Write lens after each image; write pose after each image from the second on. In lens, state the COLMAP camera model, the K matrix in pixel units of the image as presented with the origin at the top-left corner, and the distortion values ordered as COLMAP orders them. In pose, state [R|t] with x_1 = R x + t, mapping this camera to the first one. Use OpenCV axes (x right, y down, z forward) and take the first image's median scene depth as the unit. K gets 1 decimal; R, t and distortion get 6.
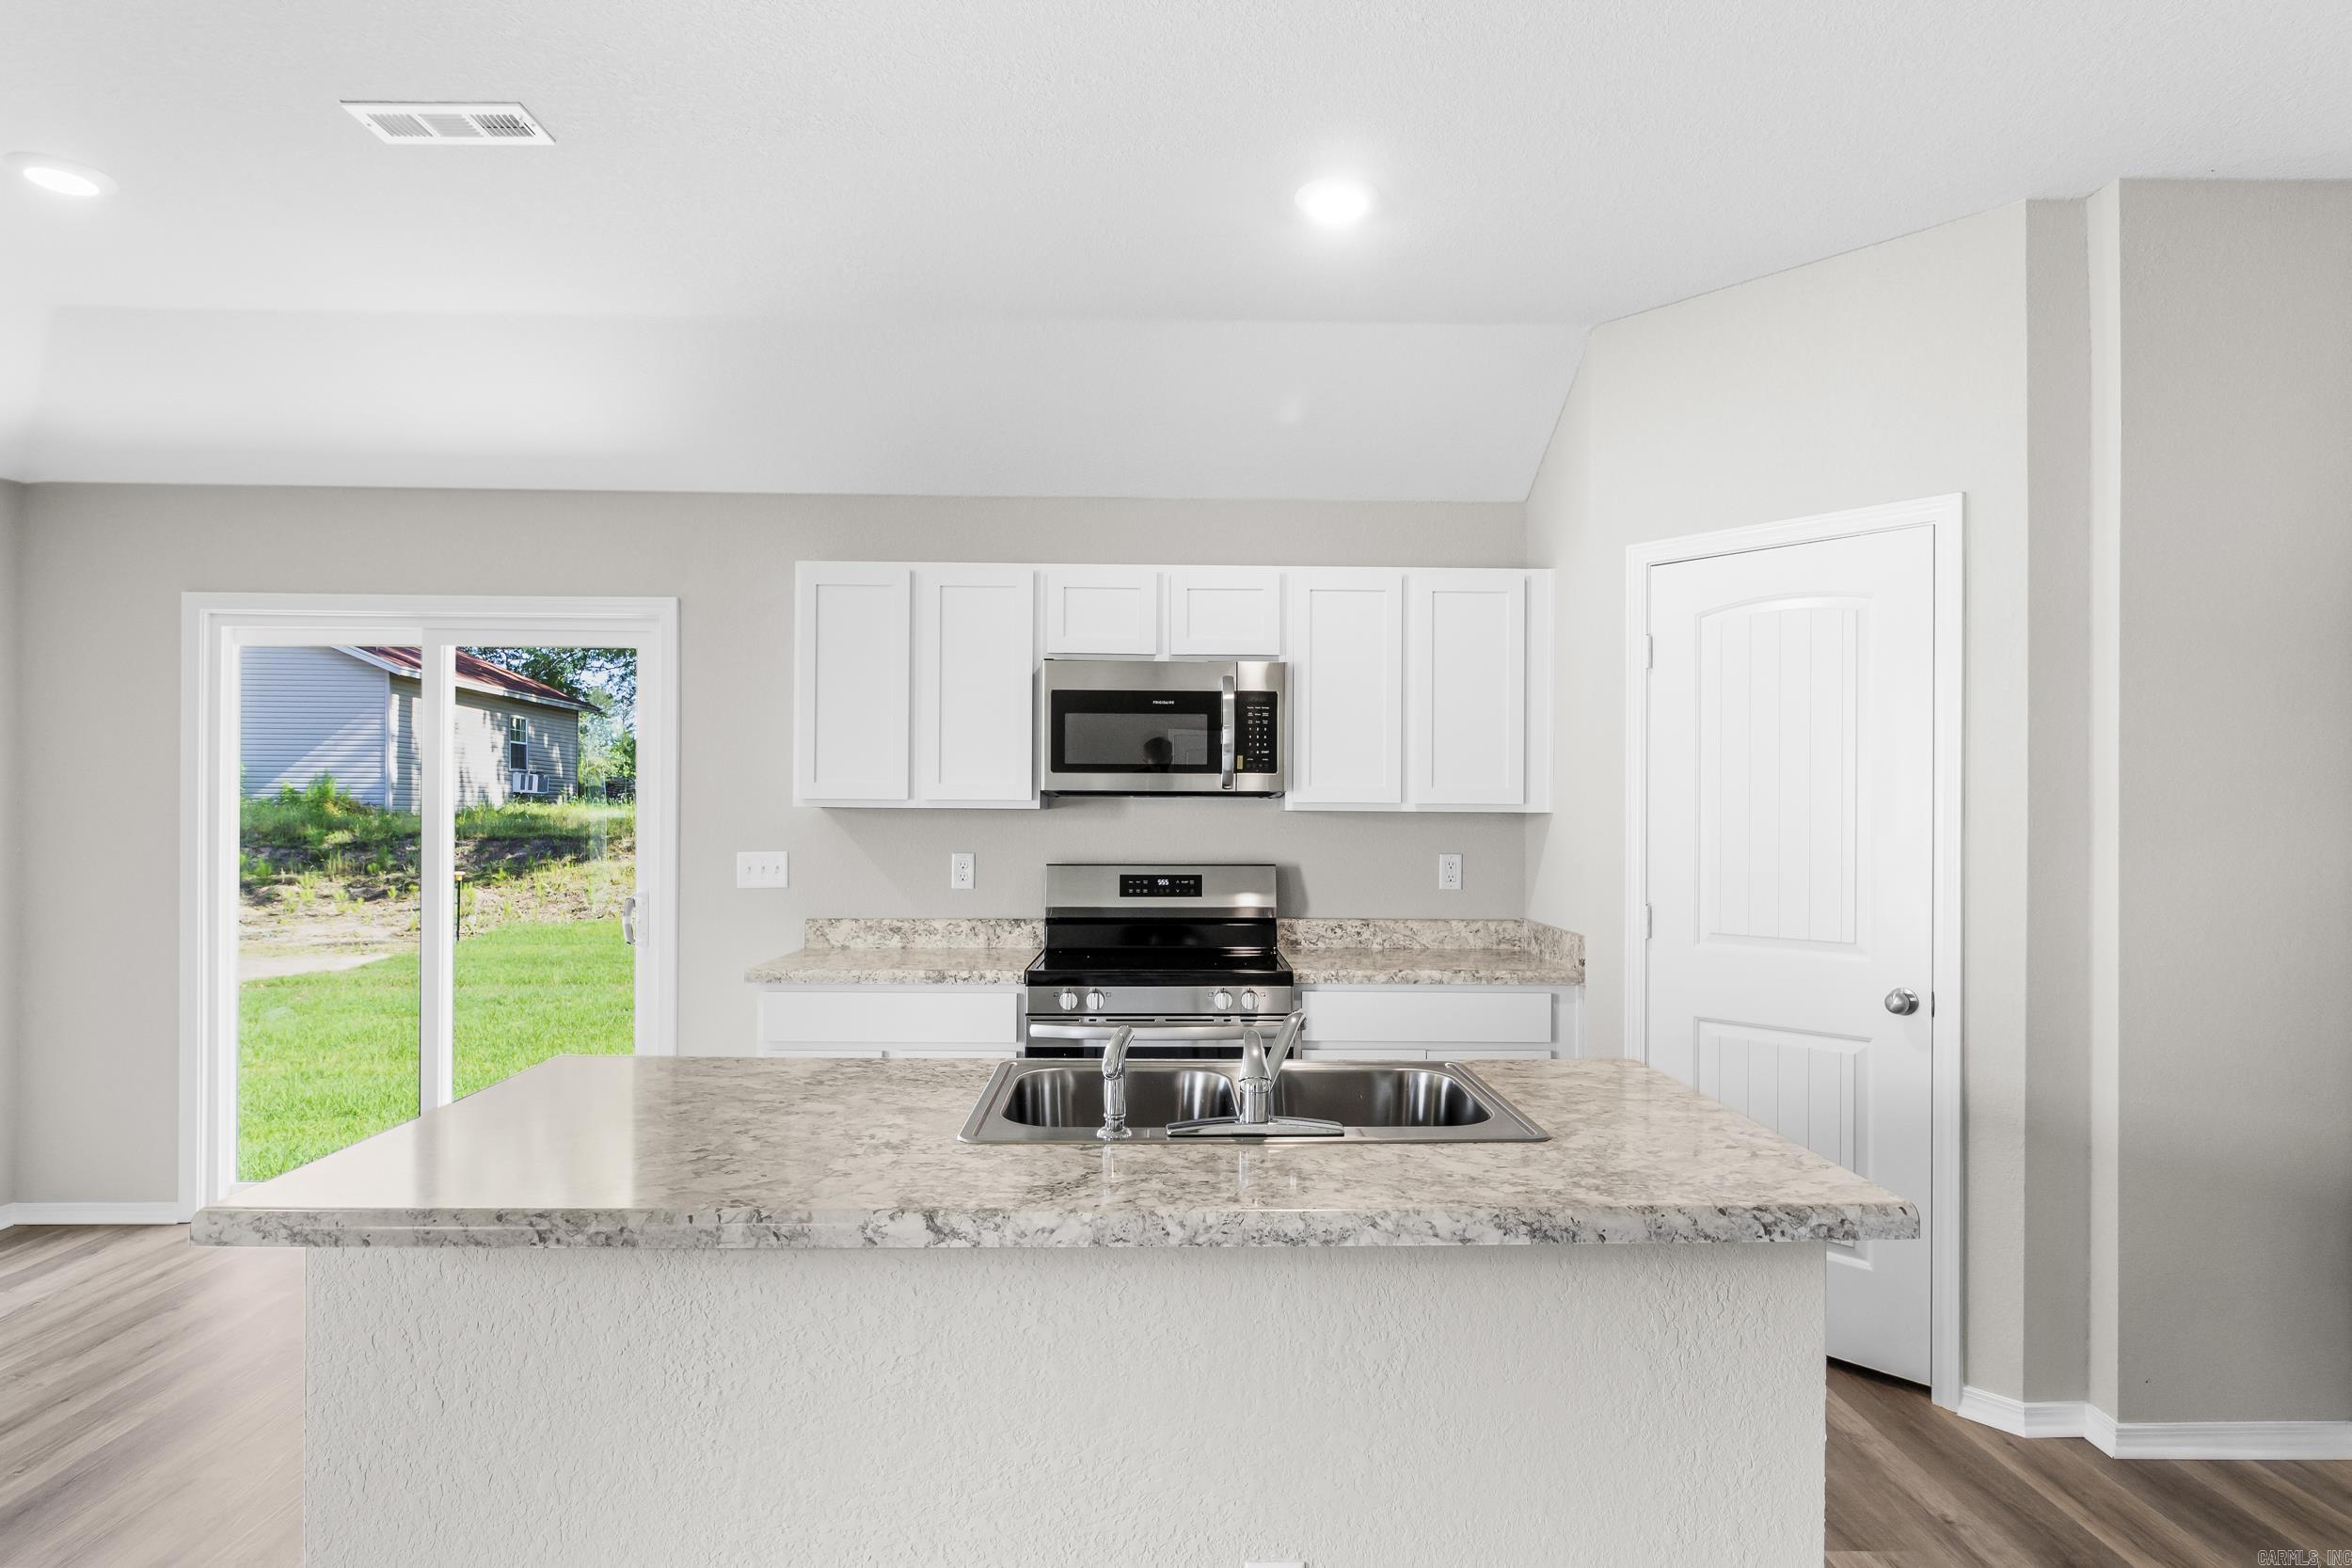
lens RADIAL K [[1285.1, 0, 1197.6], [0, 1285.1, 811.1], [0, 0, 1]] dist [0.004104, -0.002106]
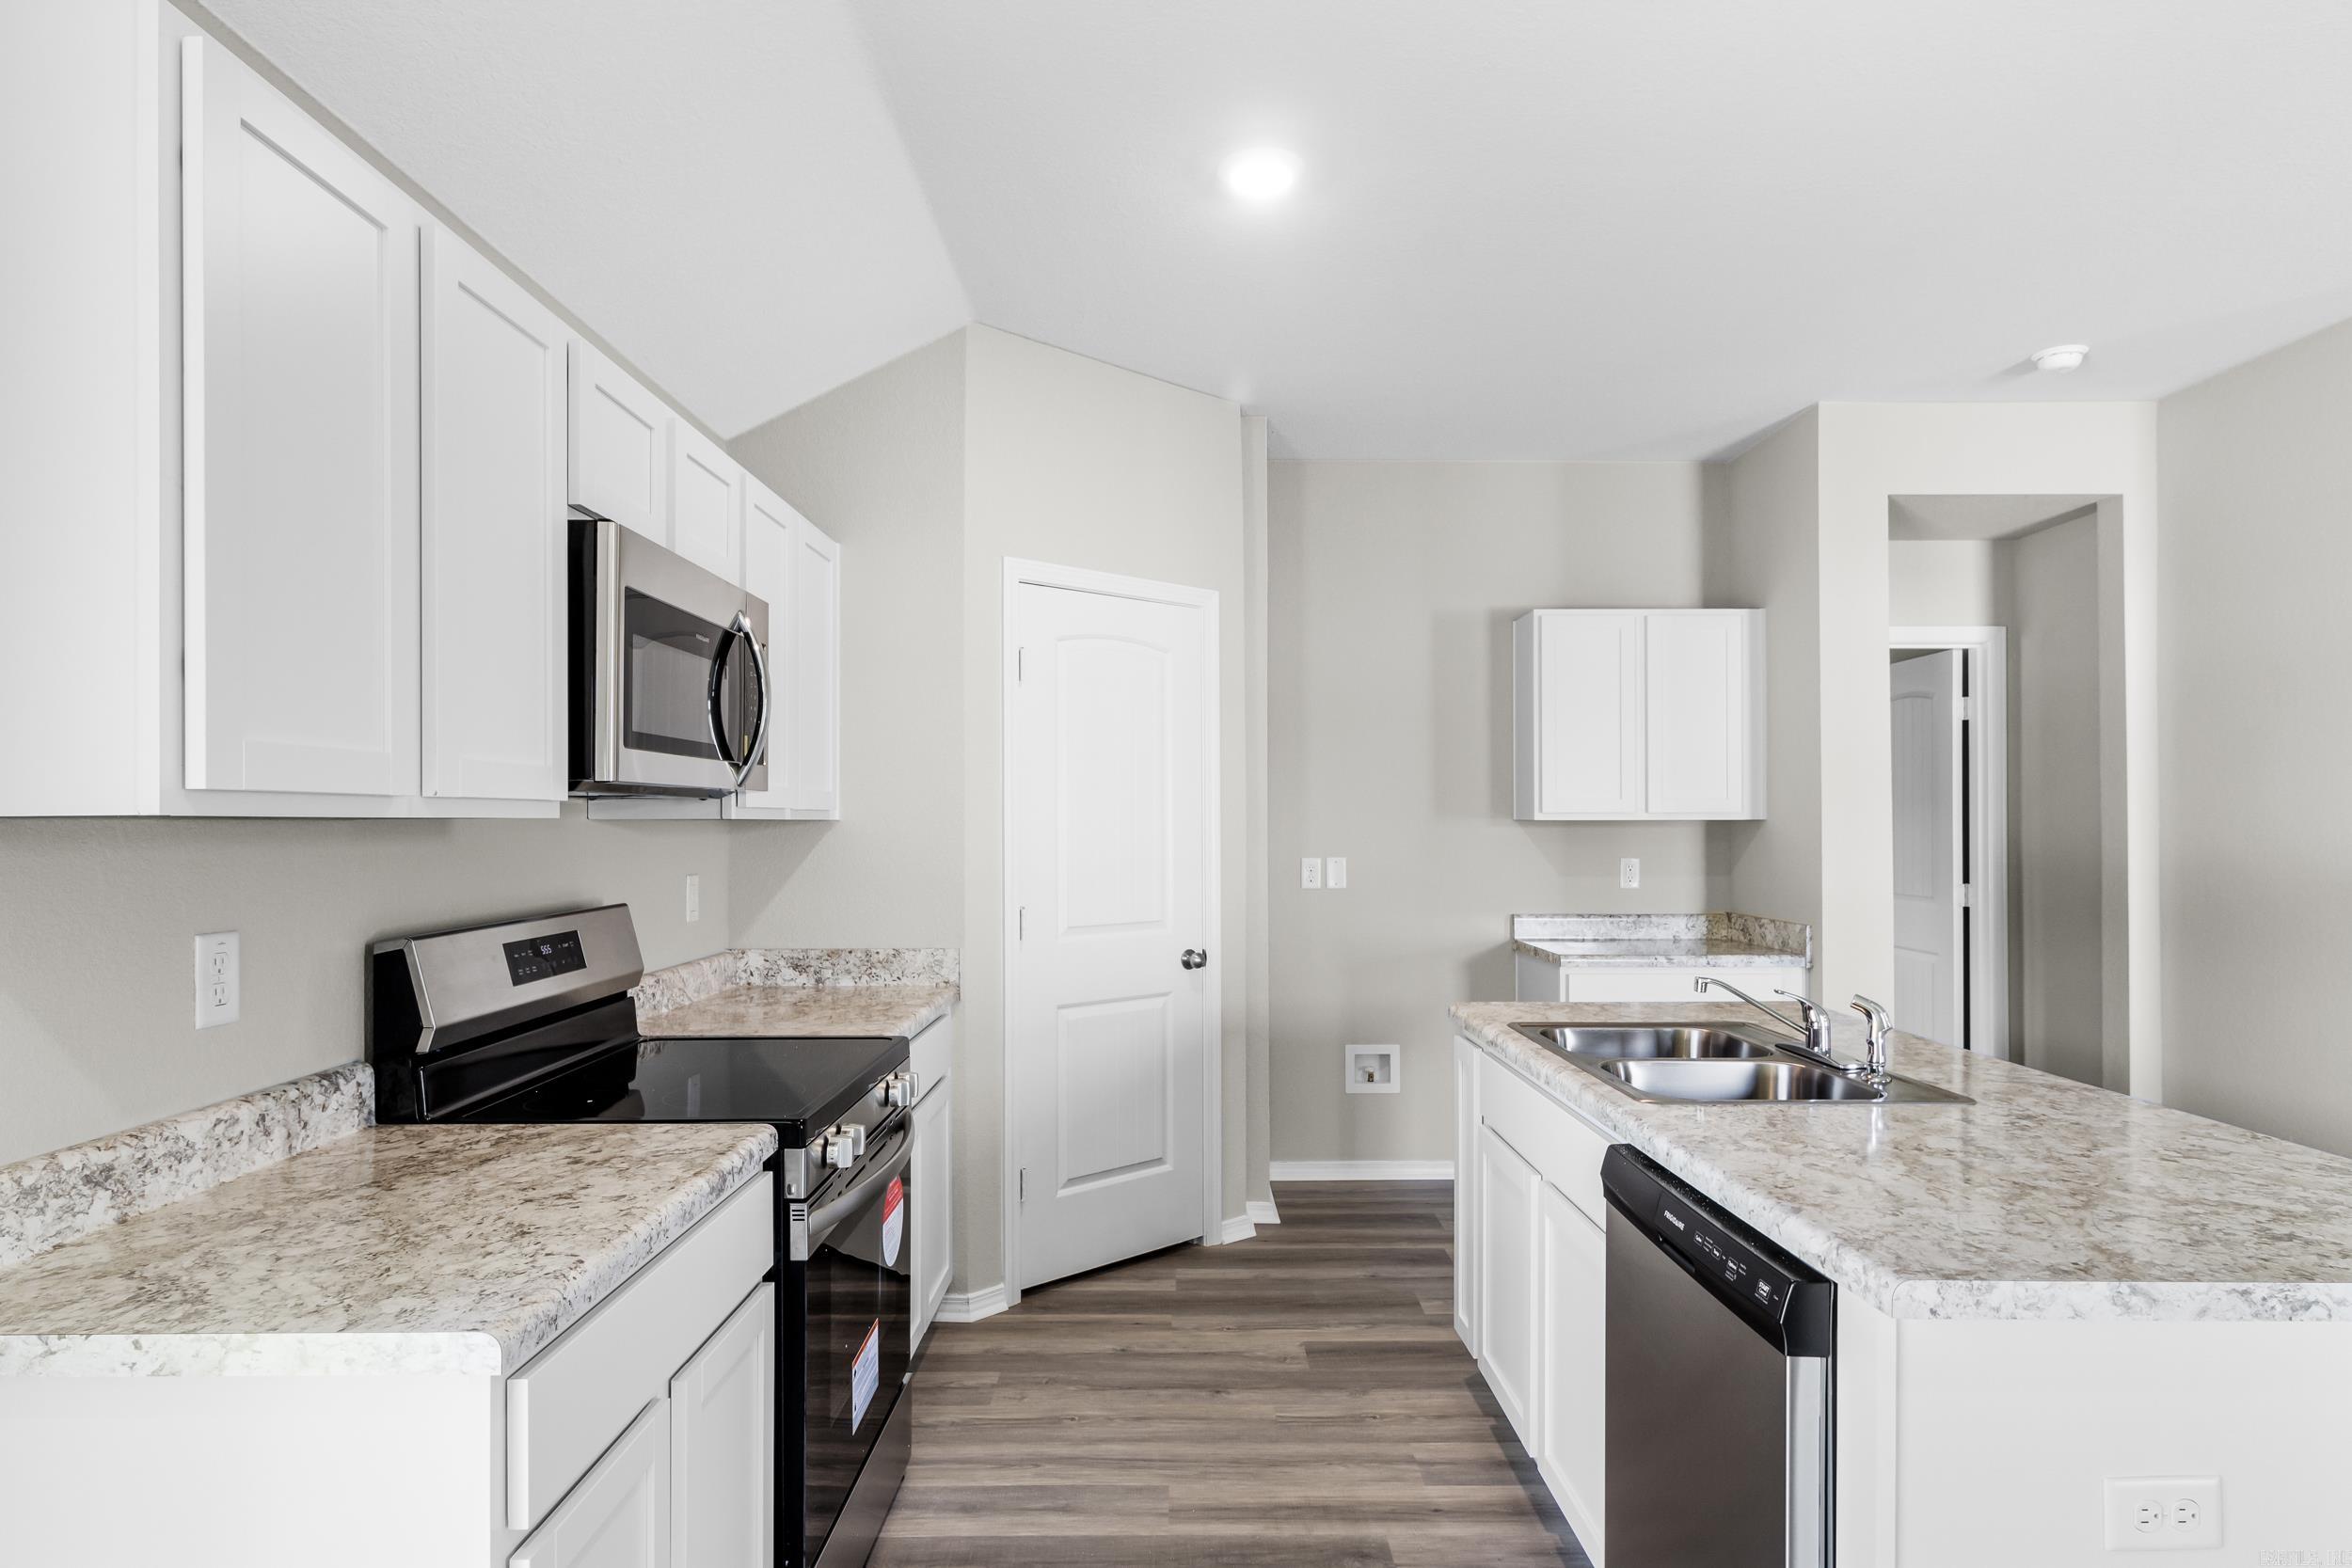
lens RADIAL K [[1285.1, 0, 1180.0], [0, 1285.1, 818.3], [0, 0, 1]] dist [0.004104, -0.002106]
pose [[0.016353, -0.004026, 0.999858, -0.610081], [-0.000498, 0.999992, 0.004034, -0.003589], [-0.999866, -0.000564, 0.016351, 0.761158]]
